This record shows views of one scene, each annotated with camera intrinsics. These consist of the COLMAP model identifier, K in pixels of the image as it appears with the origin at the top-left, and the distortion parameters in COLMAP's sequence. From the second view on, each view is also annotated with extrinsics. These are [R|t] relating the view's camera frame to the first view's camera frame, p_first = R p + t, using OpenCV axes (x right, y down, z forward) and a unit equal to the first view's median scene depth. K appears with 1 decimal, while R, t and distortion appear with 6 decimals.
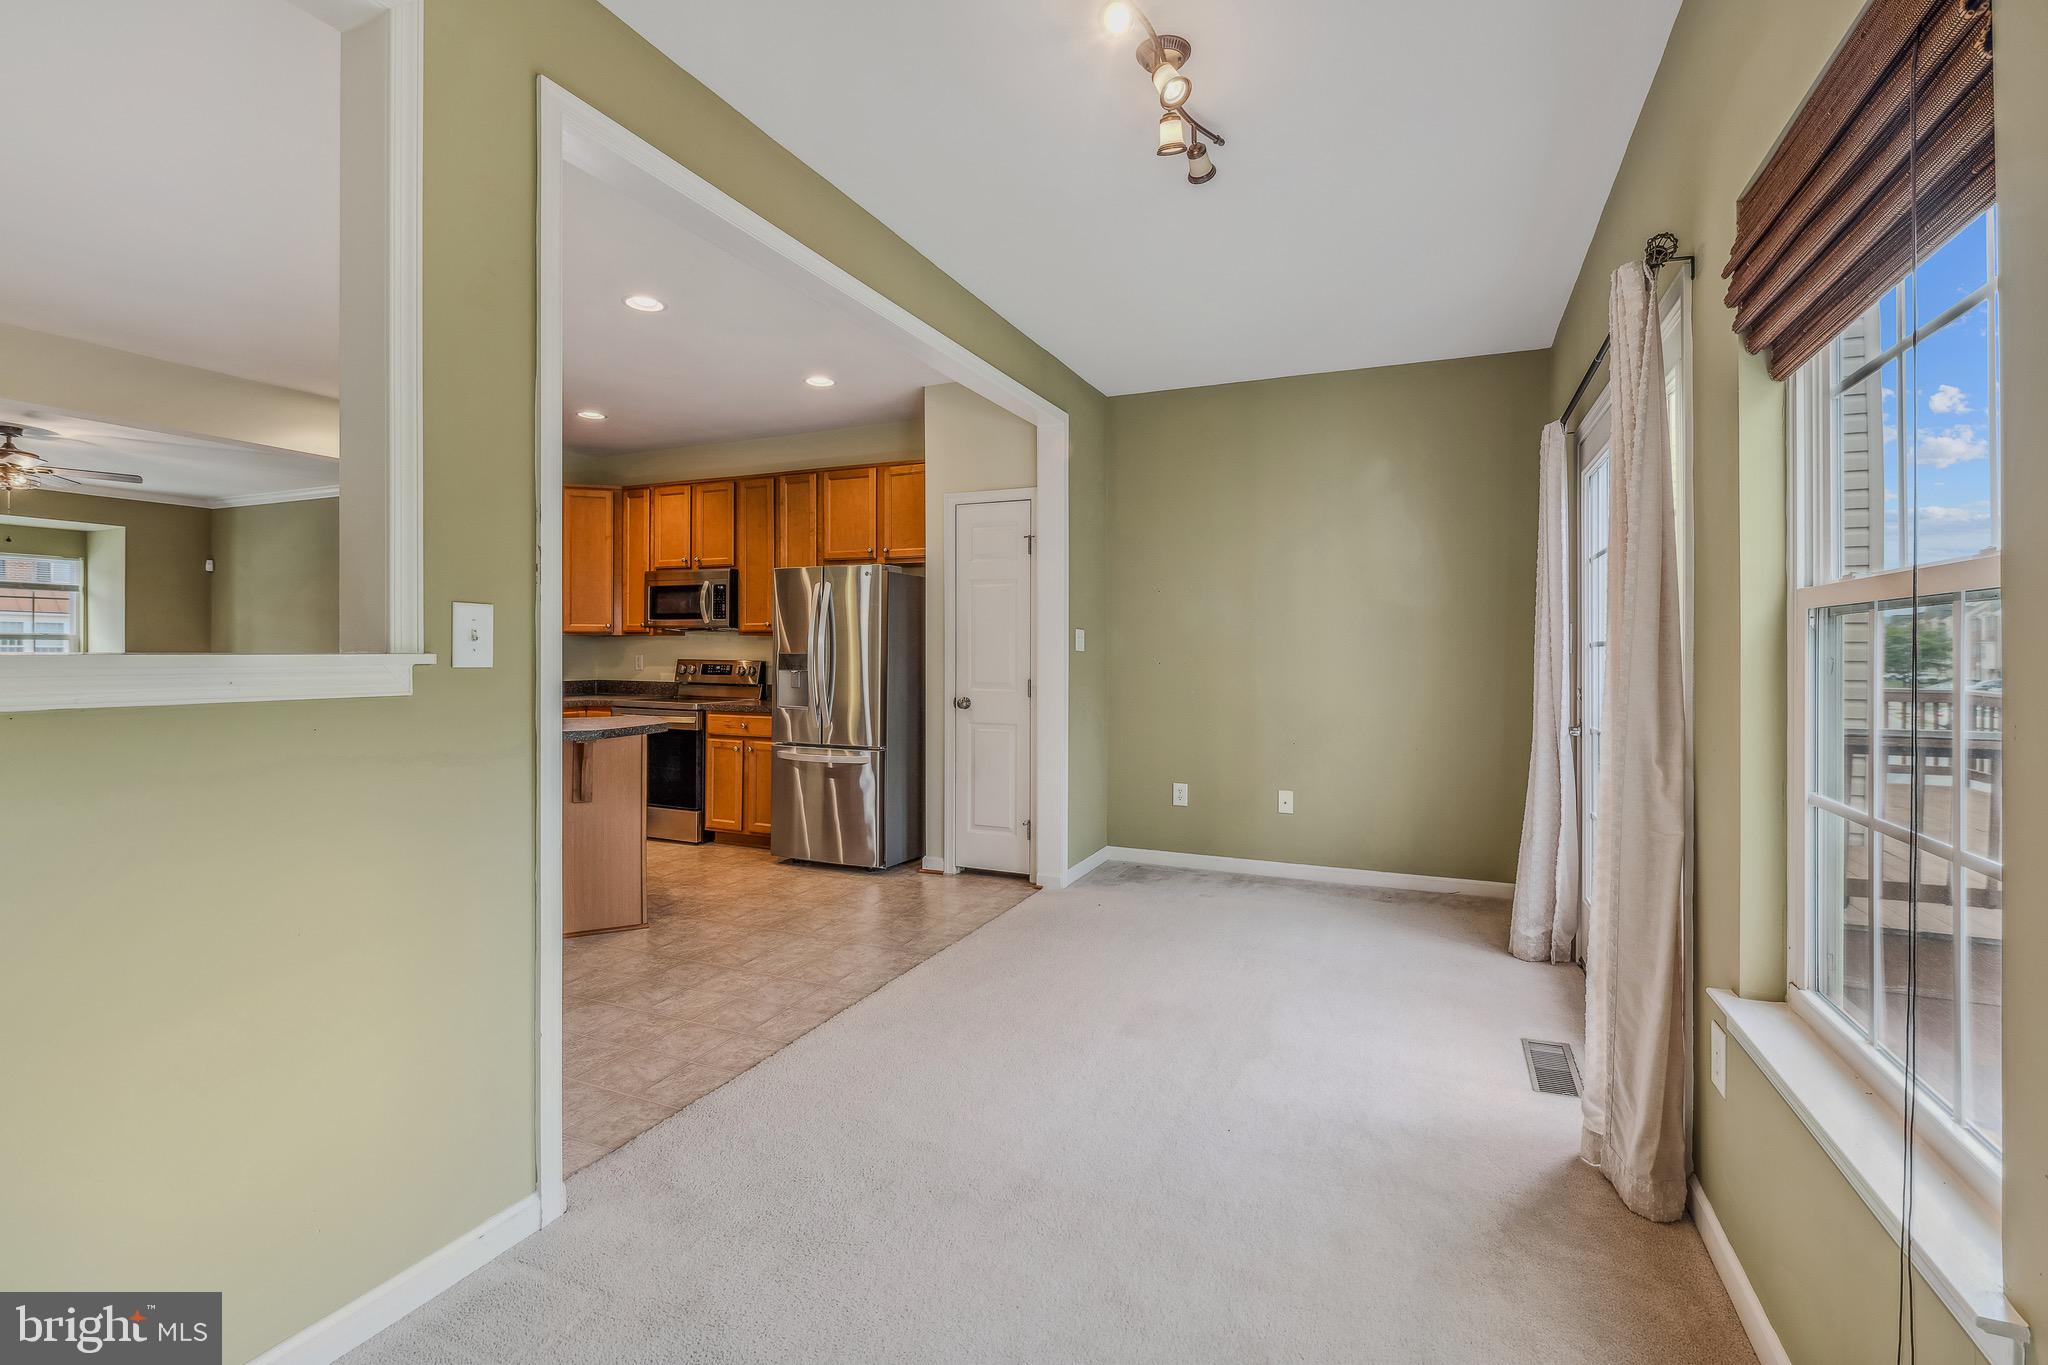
lens RADIAL K [[912.1, 0, 1021.9], [0, 912.1, 661.6], [0, 0, 1]] dist [0.002231, -0.002161]
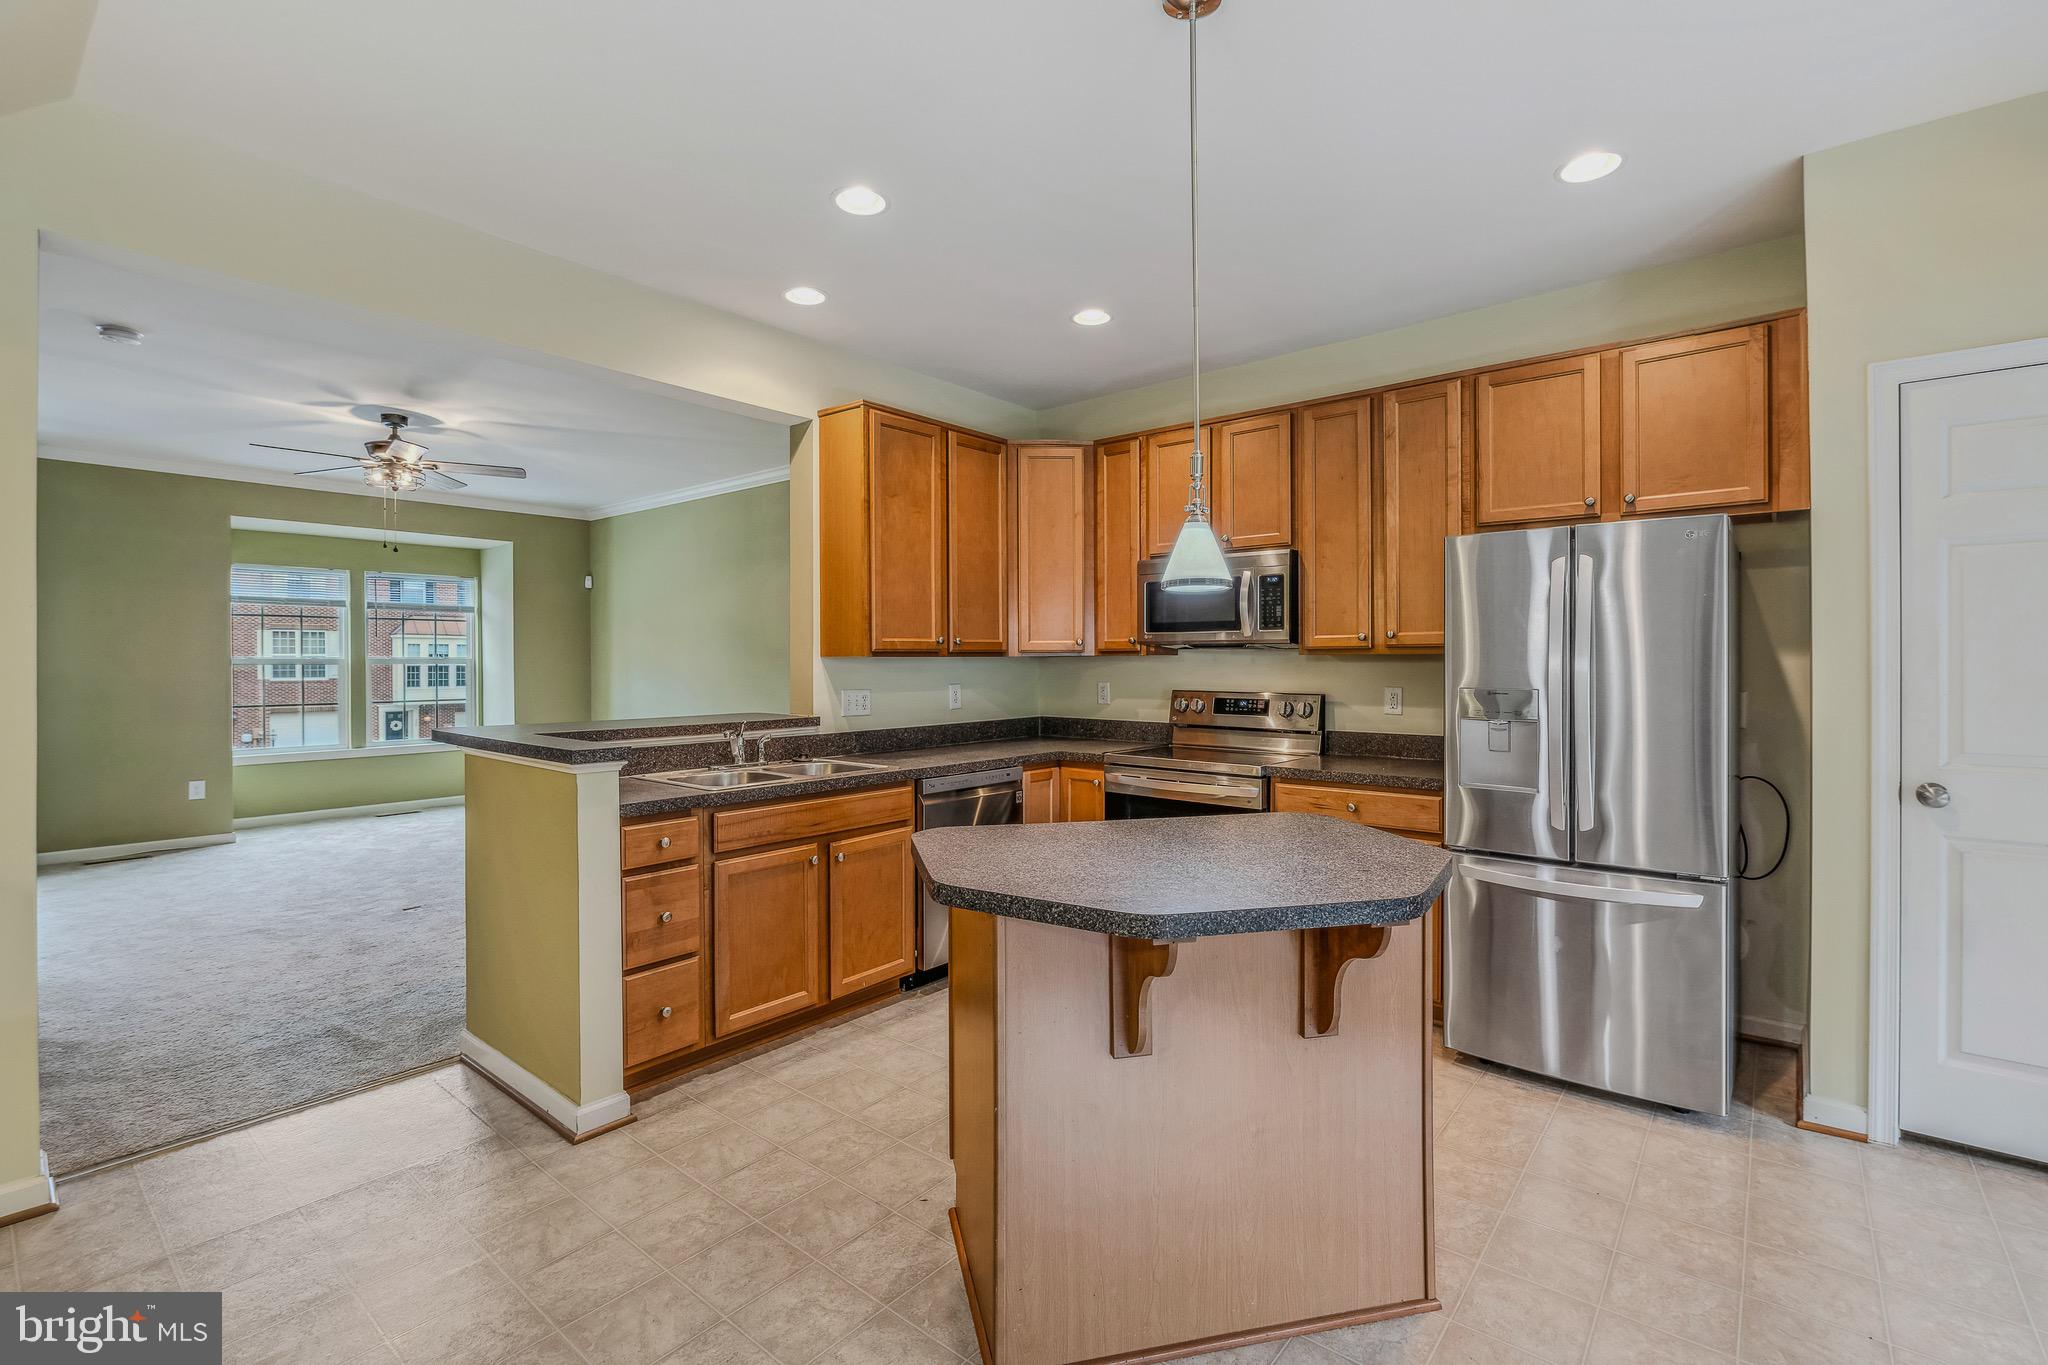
lens RADIAL K [[912.1, 0, 1039.0], [0, 912.1, 679.1], [0, 0, 1]] dist [0.002231, -0.002161]
pose [[0.966206, -0.001032, -0.257768, -0.318318], [0.002234, 0.999988, 0.004372, -0.014754], [0.257761, -0.004800, 0.966197, 0.337427]]
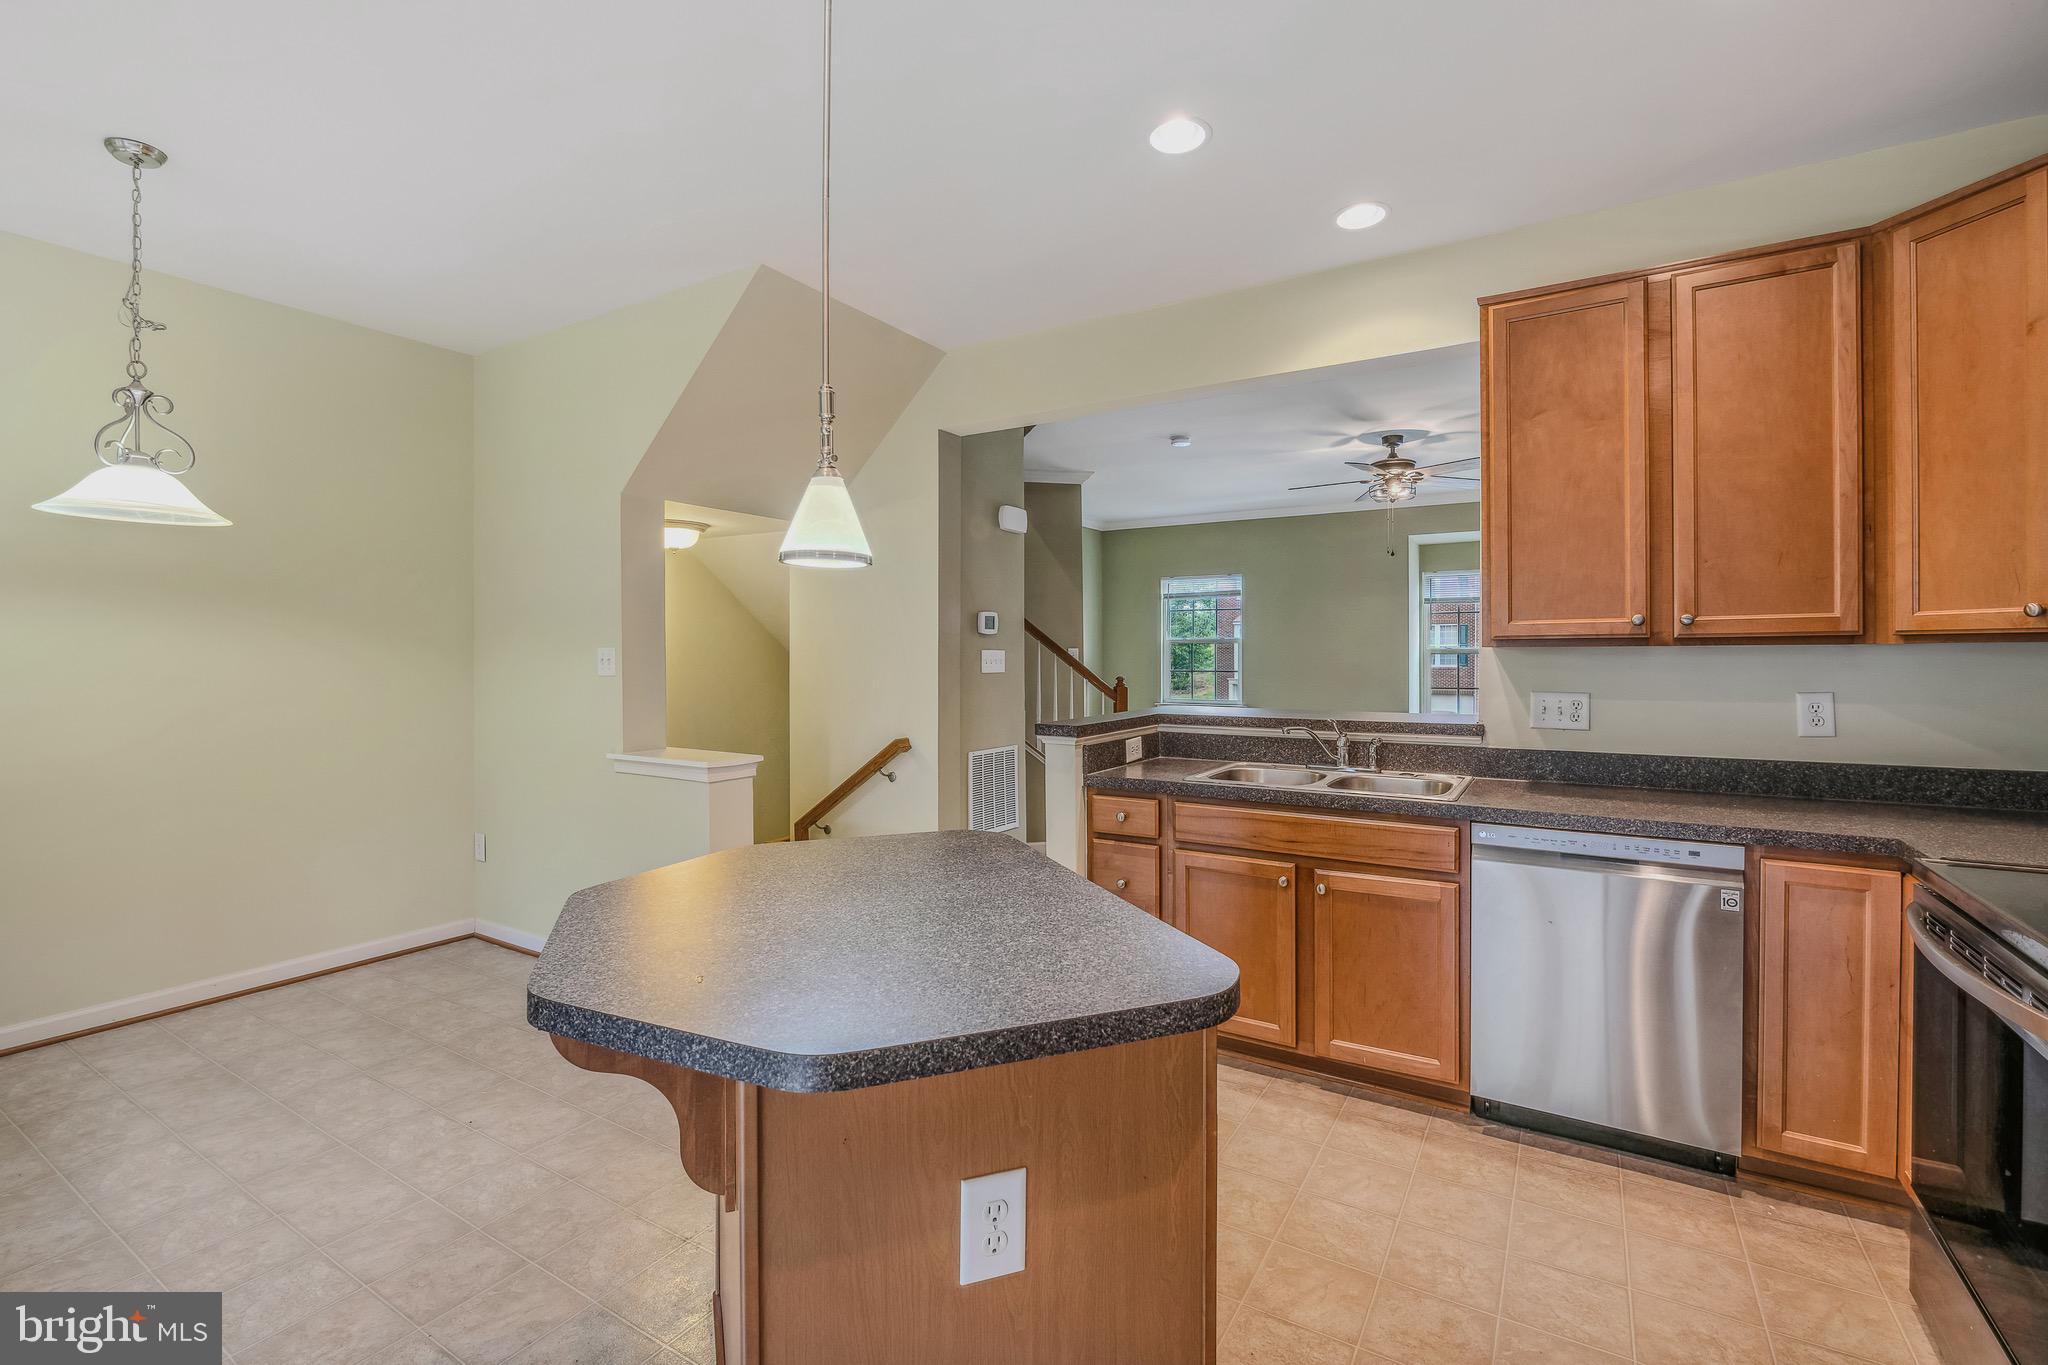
lens RADIAL K [[912.1, 0, 1039.4], [0, 912.1, 673.6], [0, 0, 1]] dist [0.002231, -0.002161]
pose [[-0.110875, 0.019219, -0.993648, -0.105058], [-0.012664, 0.999705, 0.020749, -0.020997], [0.993754, 0.014884, -0.110599, 0.748298]]
